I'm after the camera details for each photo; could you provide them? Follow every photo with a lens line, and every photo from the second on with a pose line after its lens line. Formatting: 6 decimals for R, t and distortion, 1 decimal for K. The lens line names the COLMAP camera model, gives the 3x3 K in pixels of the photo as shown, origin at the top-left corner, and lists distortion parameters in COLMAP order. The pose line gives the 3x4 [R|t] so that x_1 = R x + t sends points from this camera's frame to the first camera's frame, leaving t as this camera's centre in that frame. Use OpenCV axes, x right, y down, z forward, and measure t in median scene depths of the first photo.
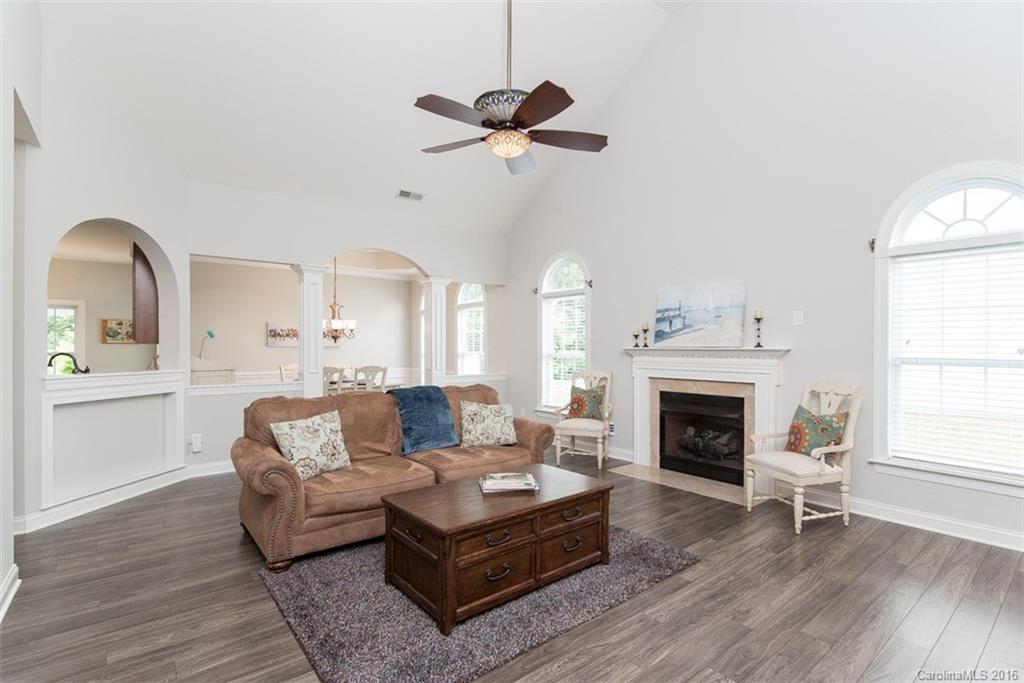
lens RADIAL K [[481.4, 0, 515.6], [0, 481.4, 346.8], [0, 0, 1]] dist [-0.000494, 0.000077]
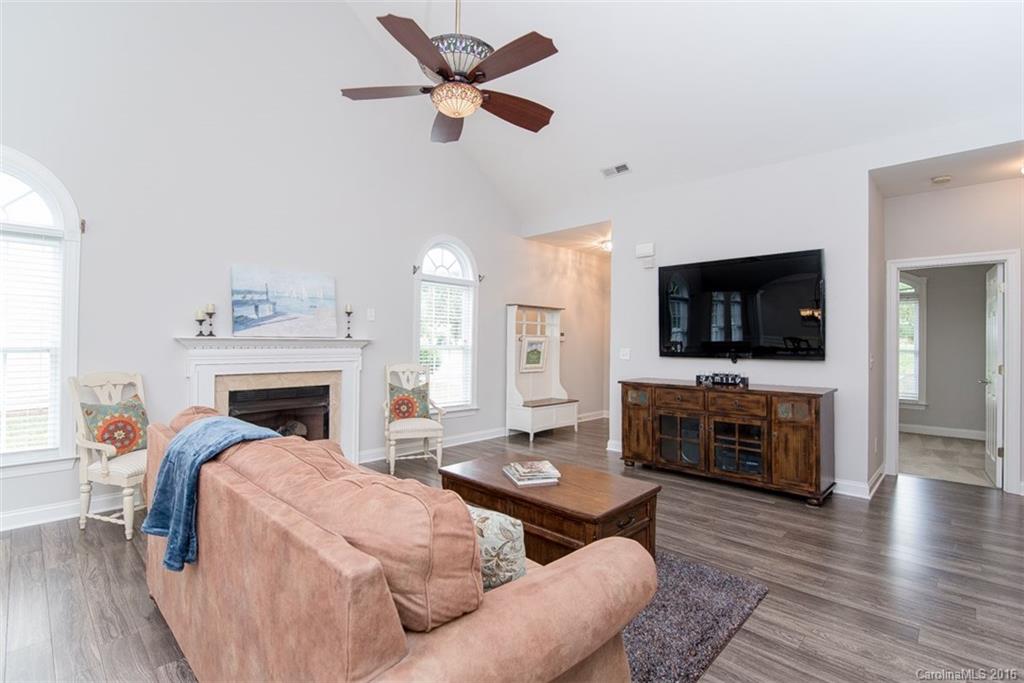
lens RADIAL K [[481.4, 0, 515.8], [0, 481.4, 339.2], [0, 0, 1]] dist [-0.000494, 0.000077]
pose [[-0.119185, 0.006369, 0.992852, -0.582997], [-0.005436, 0.999960, -0.007067, 0.008704], [-0.992857, -0.006239, -0.119146, 0.658905]]
